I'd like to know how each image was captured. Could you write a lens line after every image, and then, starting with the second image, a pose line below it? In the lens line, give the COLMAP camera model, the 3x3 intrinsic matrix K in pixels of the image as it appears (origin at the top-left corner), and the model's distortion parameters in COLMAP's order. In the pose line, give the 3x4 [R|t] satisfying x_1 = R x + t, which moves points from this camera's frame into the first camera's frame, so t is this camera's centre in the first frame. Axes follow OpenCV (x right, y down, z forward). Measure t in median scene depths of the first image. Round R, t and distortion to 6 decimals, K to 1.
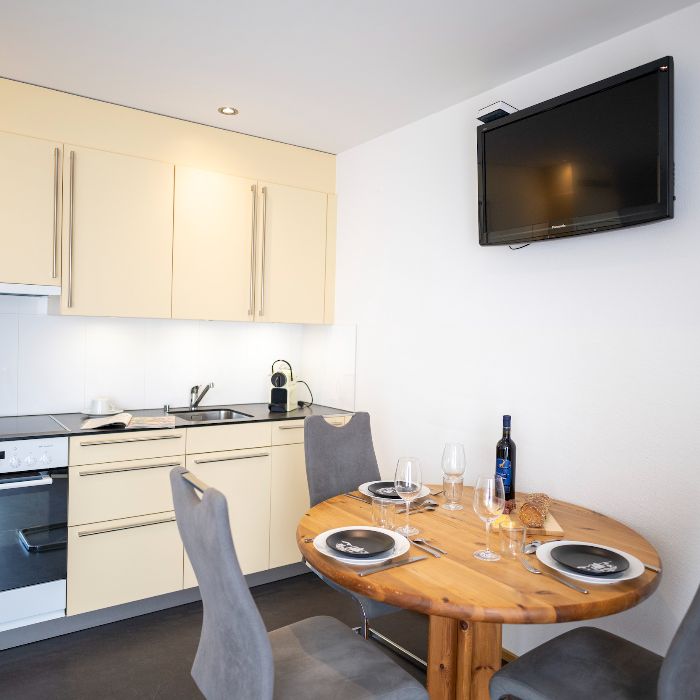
lens RADIAL K [[581.8, 0, 350.0], [0, 581.8, 350.0], [0, 0, 1]] dist [-0.001020, 0.000053]
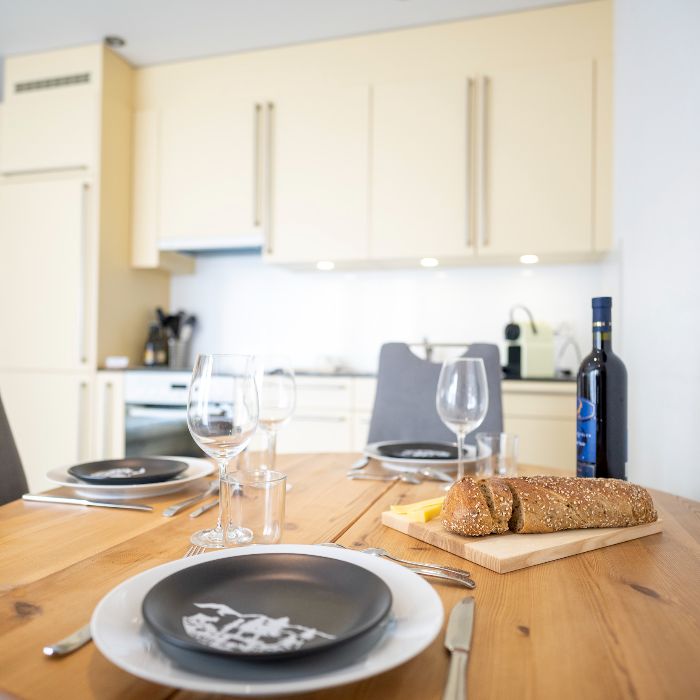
lens RADIAL K [[581.8, 0, 350.0], [0, 581.8, 350.0], [0, 0, 1]] dist [-0.001020, 0.000053]
pose [[0.626157, -0.023941, -0.779330, 0.410691], [-0.025437, 0.998369, -0.051107, 0.151282], [0.779282, 0.051824, 0.624527, 0.513344]]
